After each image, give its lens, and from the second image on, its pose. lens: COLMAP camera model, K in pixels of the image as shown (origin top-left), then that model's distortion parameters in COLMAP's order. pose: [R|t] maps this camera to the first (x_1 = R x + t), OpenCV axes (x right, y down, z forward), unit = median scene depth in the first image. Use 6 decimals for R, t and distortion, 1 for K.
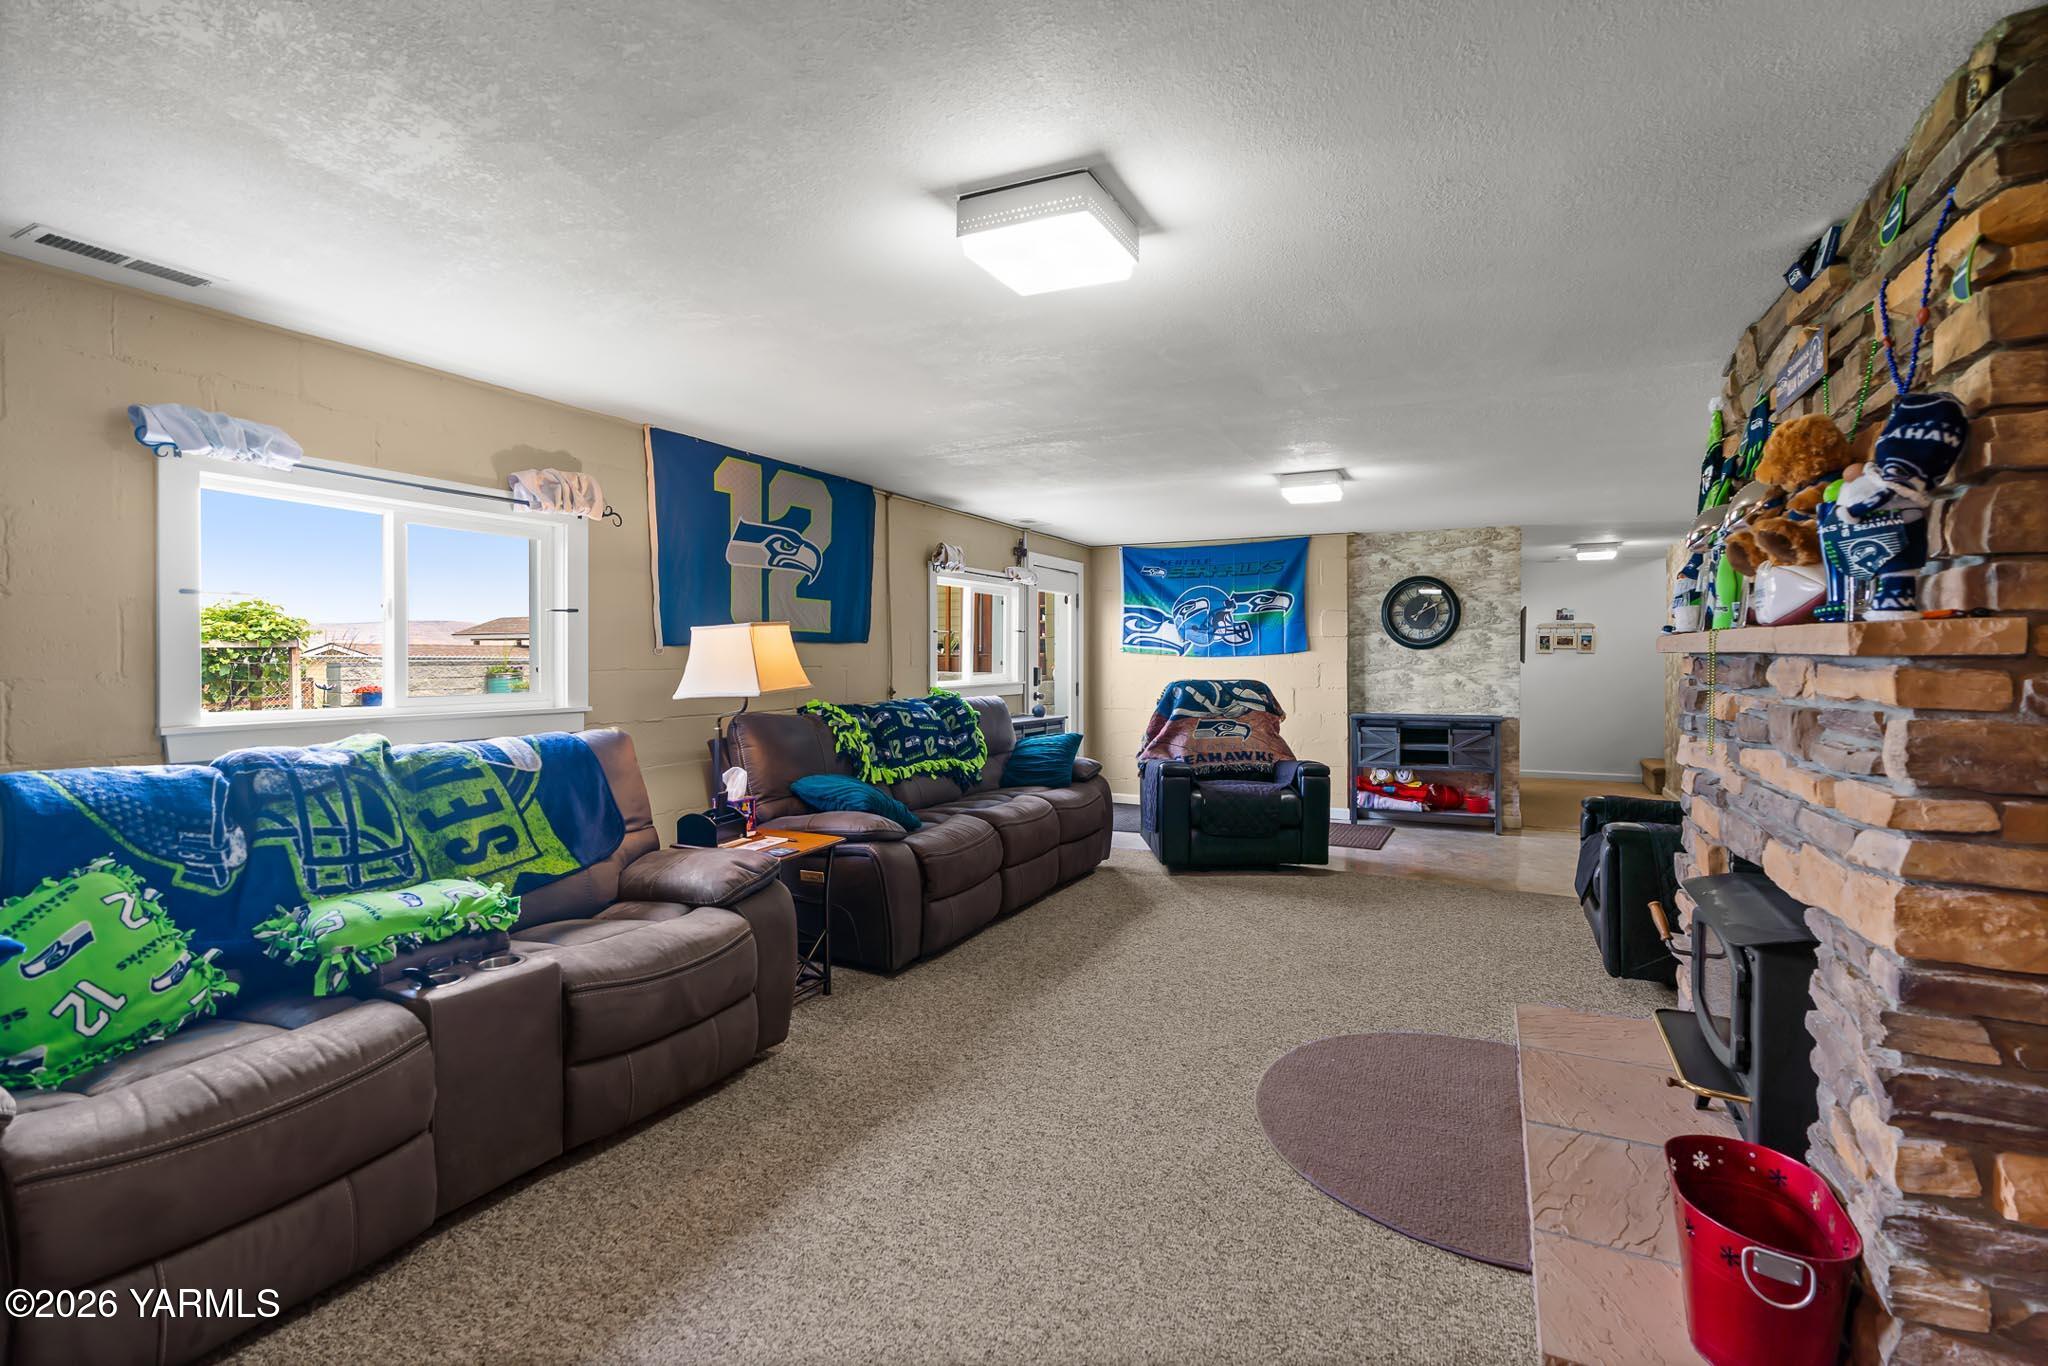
lens RADIAL K [[924.9, 0, 1017.2], [0, 924.9, 662.8], [0, 0, 1]] dist [0.000153, 0.000317]
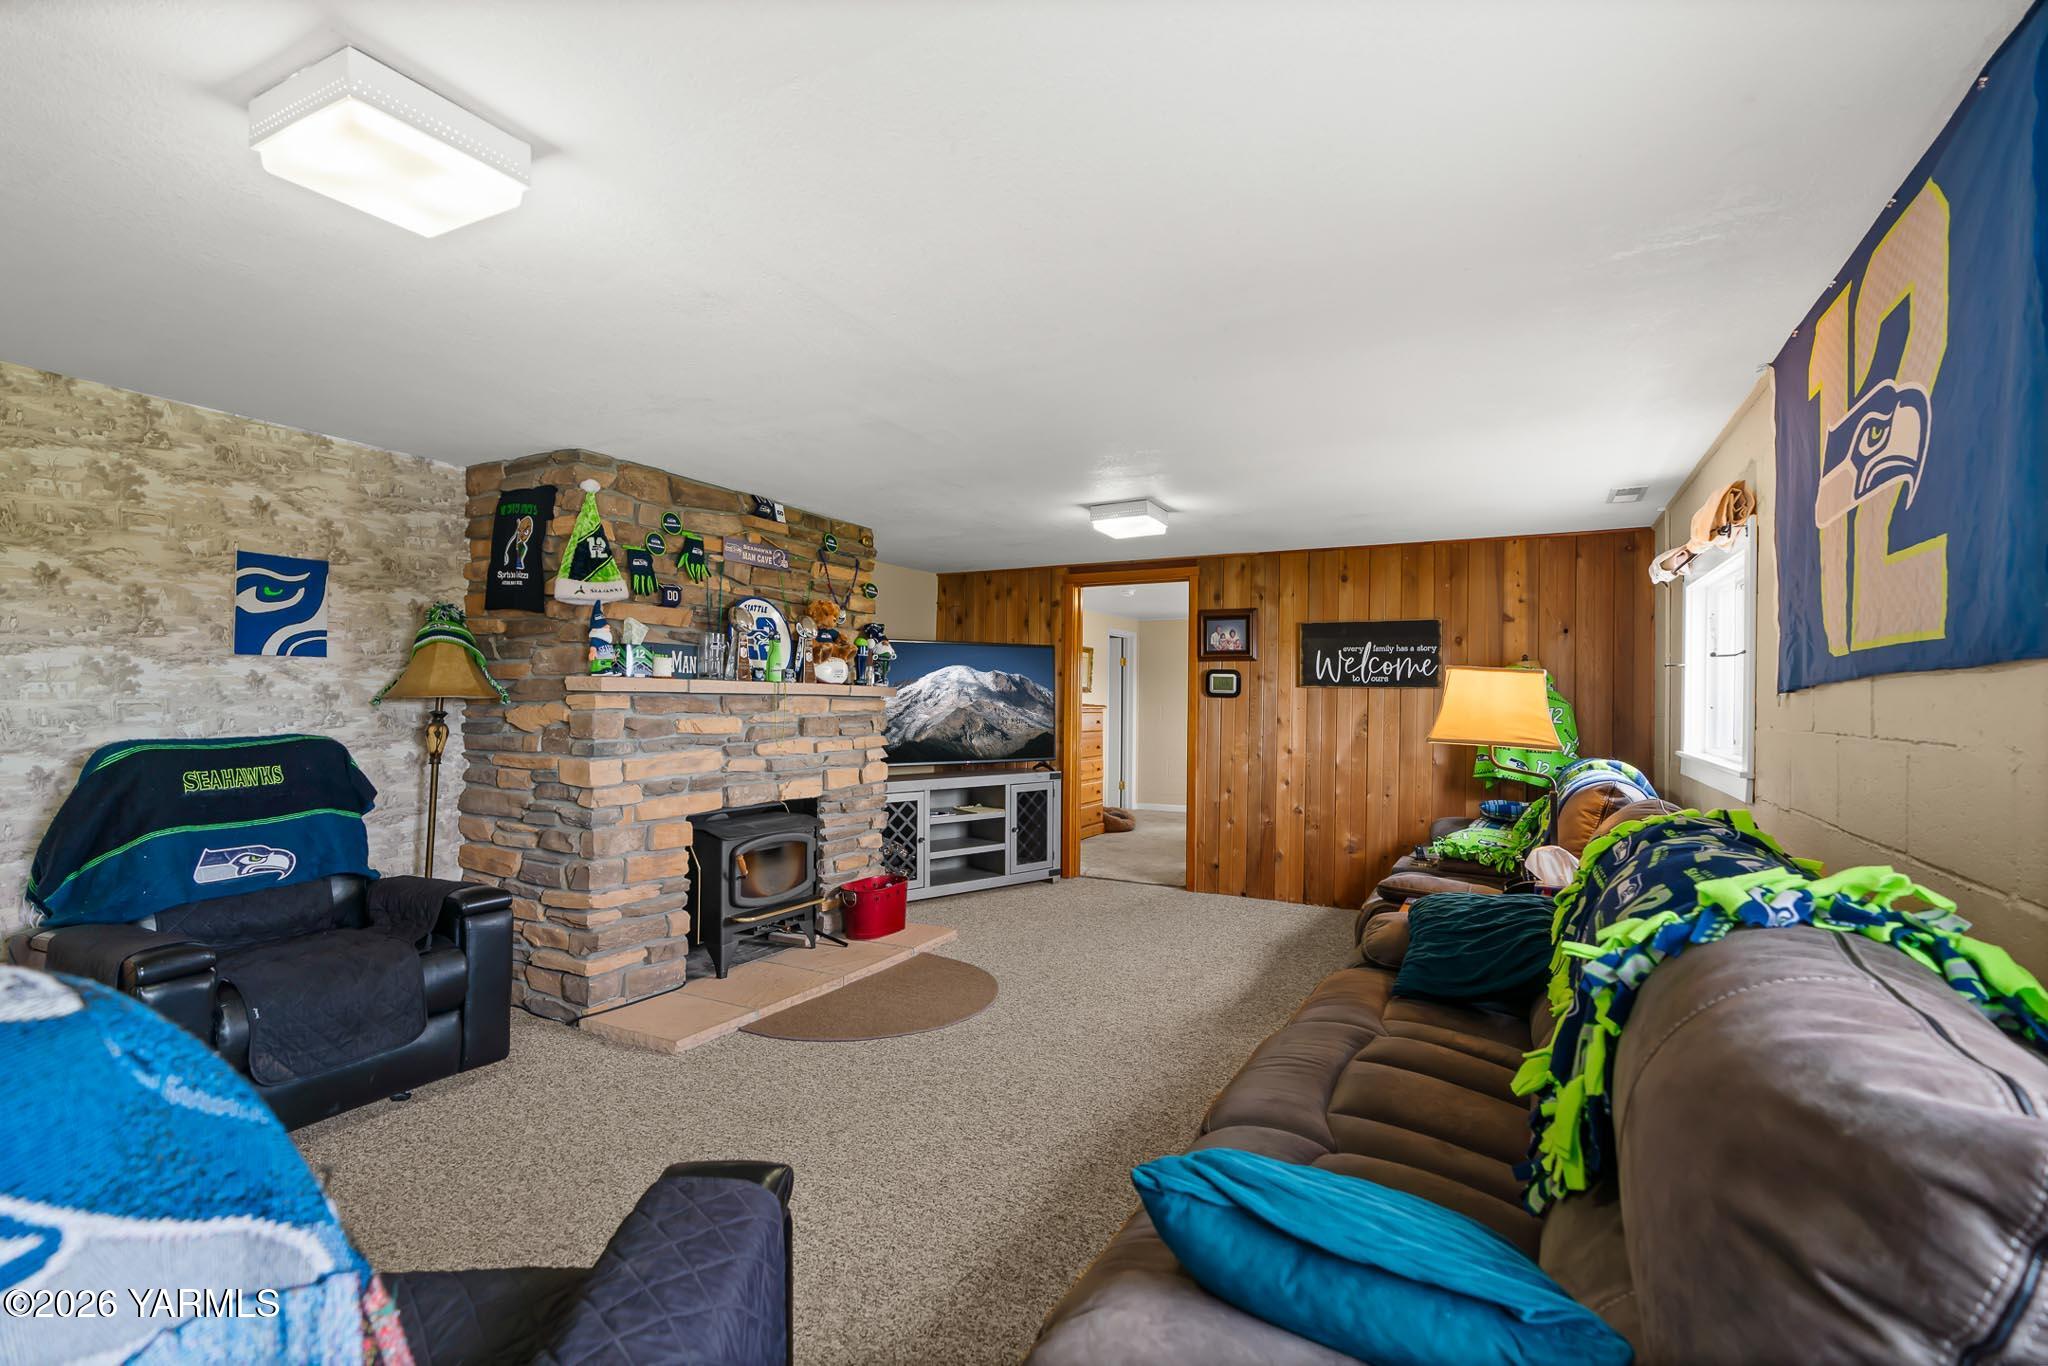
lens RADIAL K [[924.9, 0, 1037.1], [0, 924.9, 699.8], [0, 0, 1]] dist [0.000153, 0.000317]
pose [[-0.999807, 0.003264, 0.019351, 0.079088], [0.003394, 0.999972, 0.006688, -0.015612], [-0.019329, 0.006752, -0.999790, 1.205117]]
